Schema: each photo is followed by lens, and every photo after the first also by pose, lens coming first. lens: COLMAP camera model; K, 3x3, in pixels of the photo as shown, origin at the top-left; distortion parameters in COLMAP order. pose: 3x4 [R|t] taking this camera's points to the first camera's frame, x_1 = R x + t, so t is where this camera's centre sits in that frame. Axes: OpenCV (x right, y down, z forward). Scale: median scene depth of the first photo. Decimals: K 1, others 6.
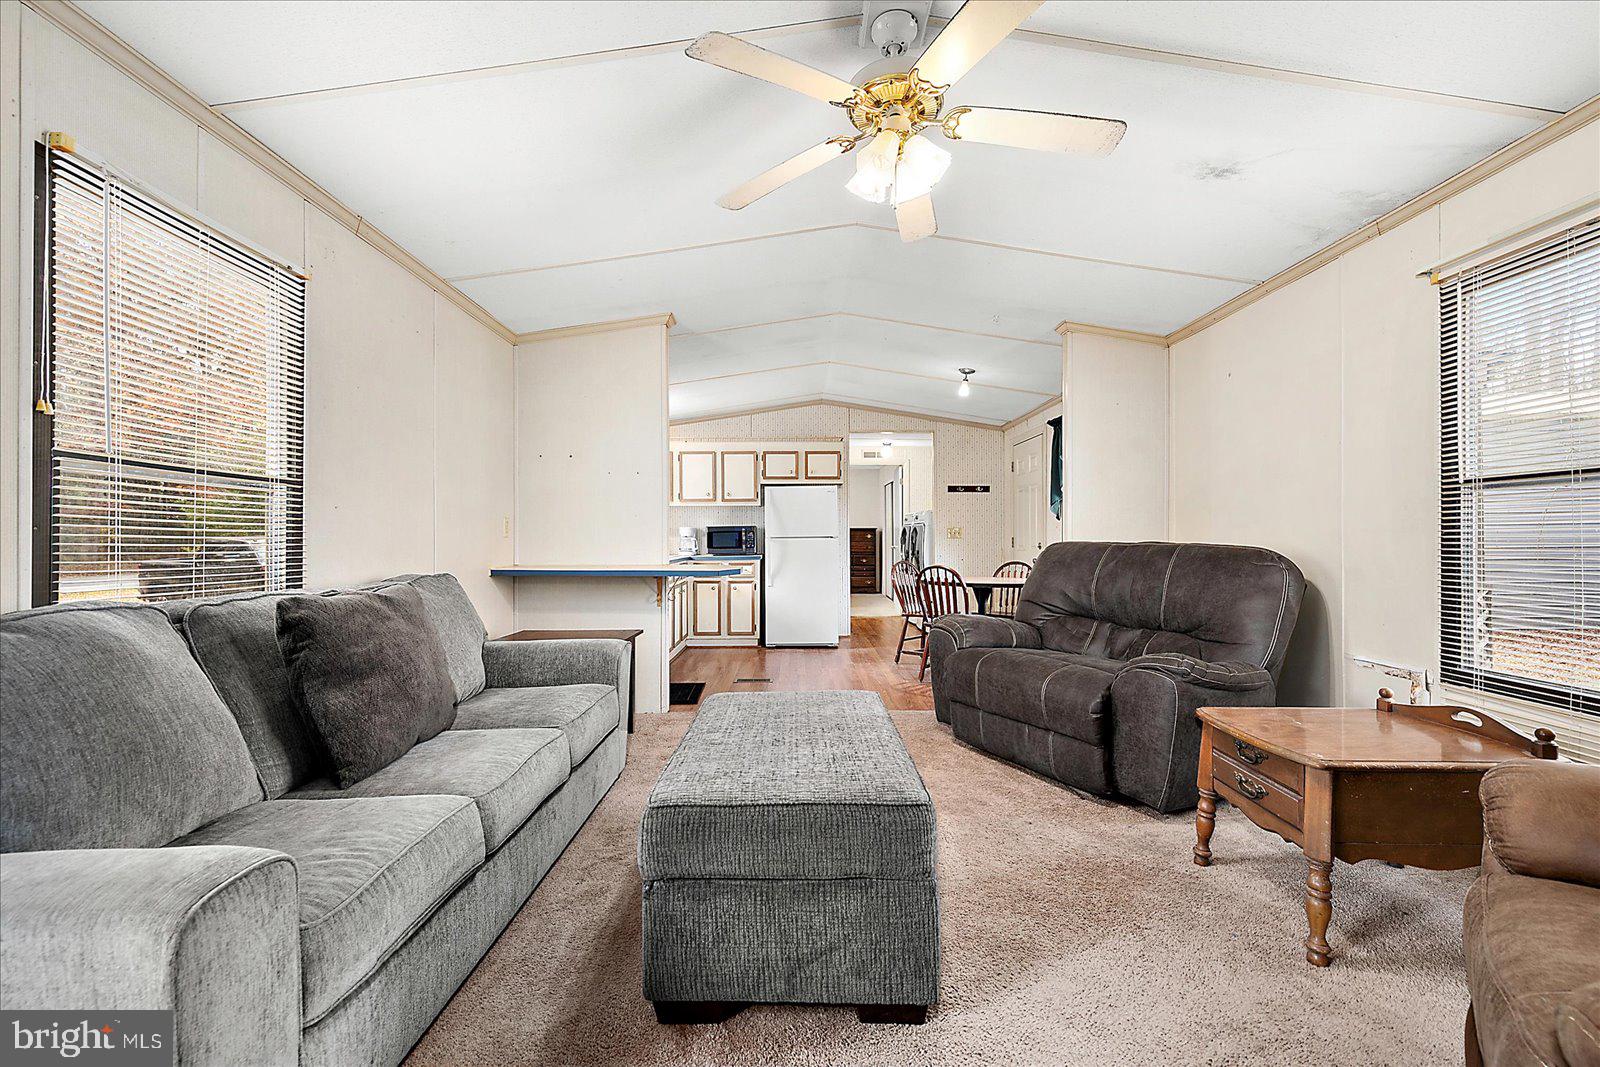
lens RADIAL K [[654.5, 0, 800.0], [0, 654.5, 533.5], [0, 0, 1]] dist [0.002293, 0.000328]
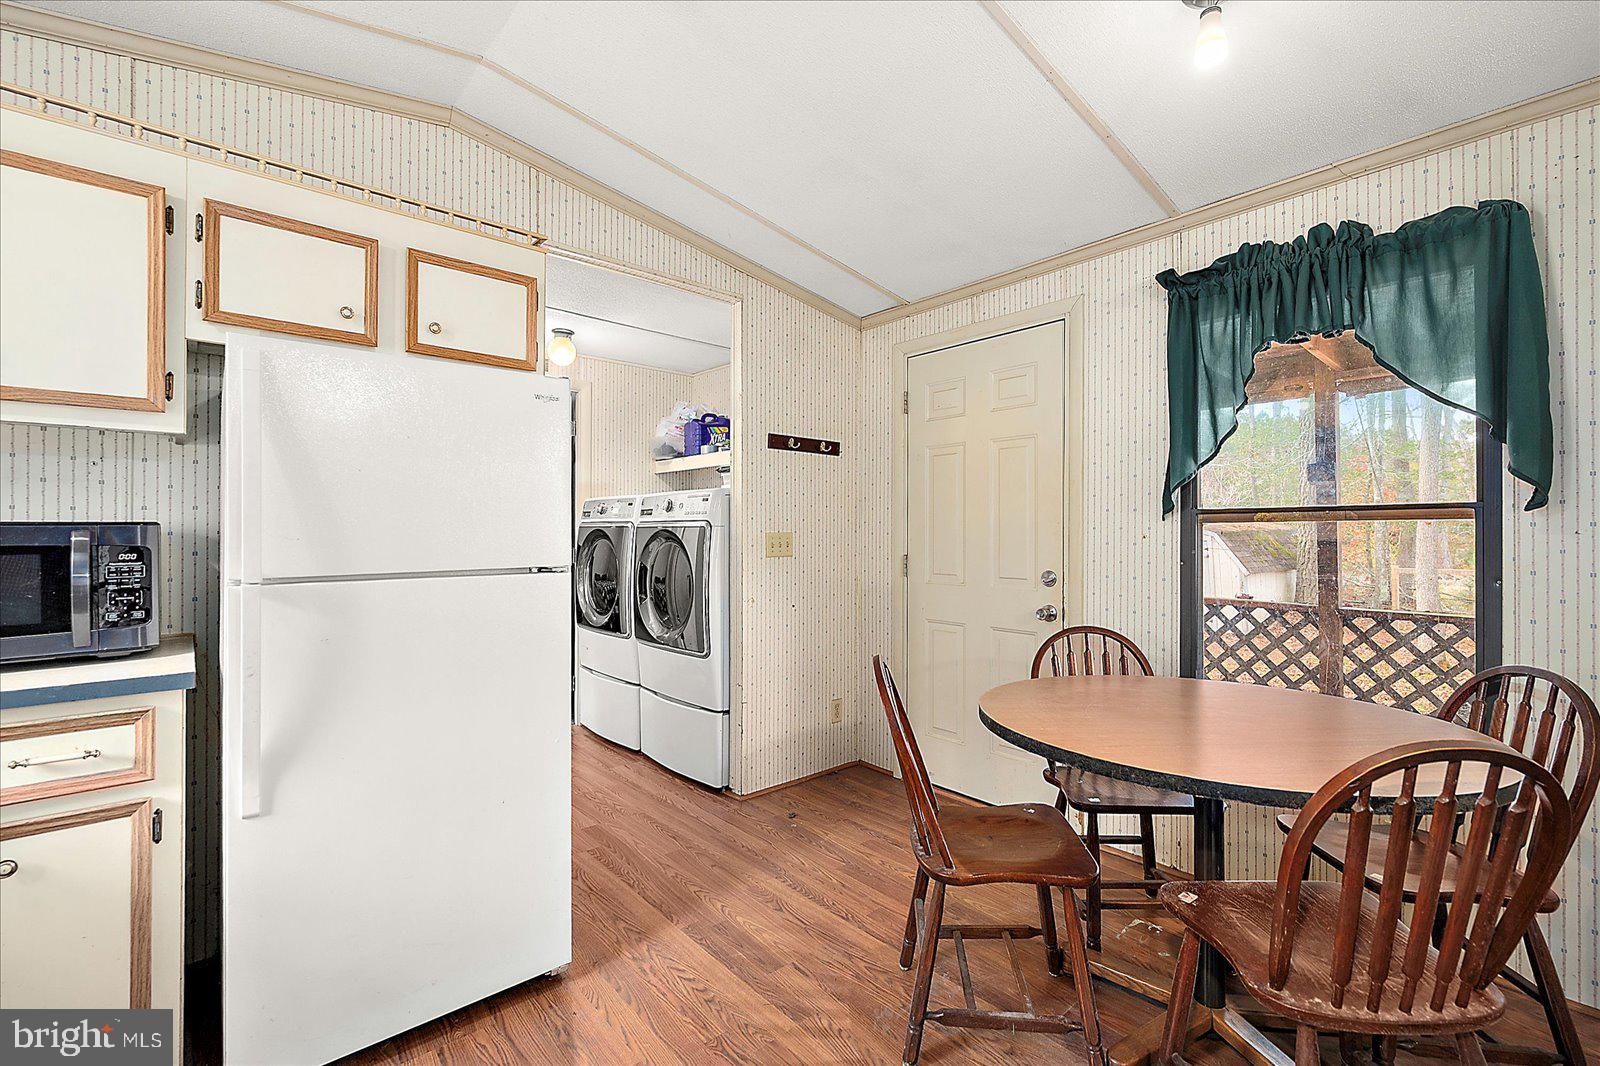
lens RADIAL K [[697.8, 0, 796.7], [0, 697.8, 528.7], [0, 0, 1]] dist [-0.000500, -0.000121]
pose [[0.766754, 0.006847, 0.641904, -0.090076], [-0.006247, 0.999975, -0.003204, -0.017708], [-0.641910, -0.001553, 0.766778, 1.152033]]
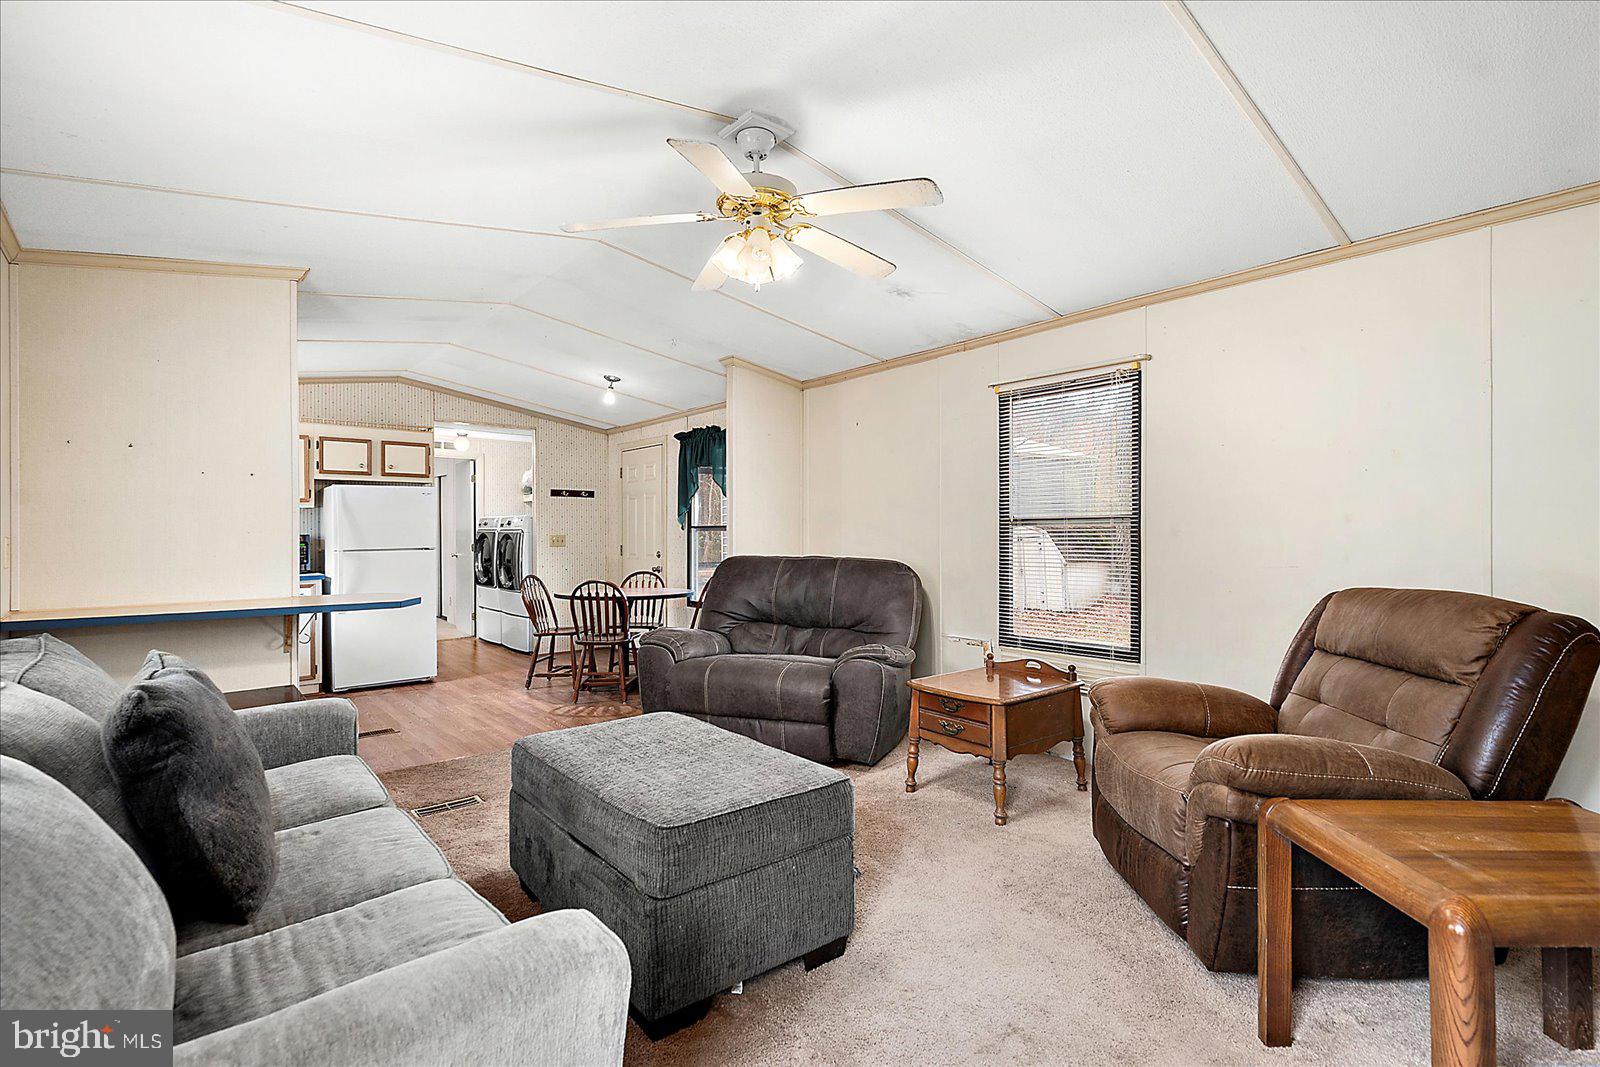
lens RADIAL K [[741.6, 0, 800.0], [0, 741.6, 533.5], [0, 0, 1]] dist [0.012689, -0.000127]
pose [[0.769442, -0.003039, 0.638710, -0.305311], [-0.000808, 0.999983, 0.005732, -0.031109], [-0.638717, -0.004927, 0.769426, -0.039650]]
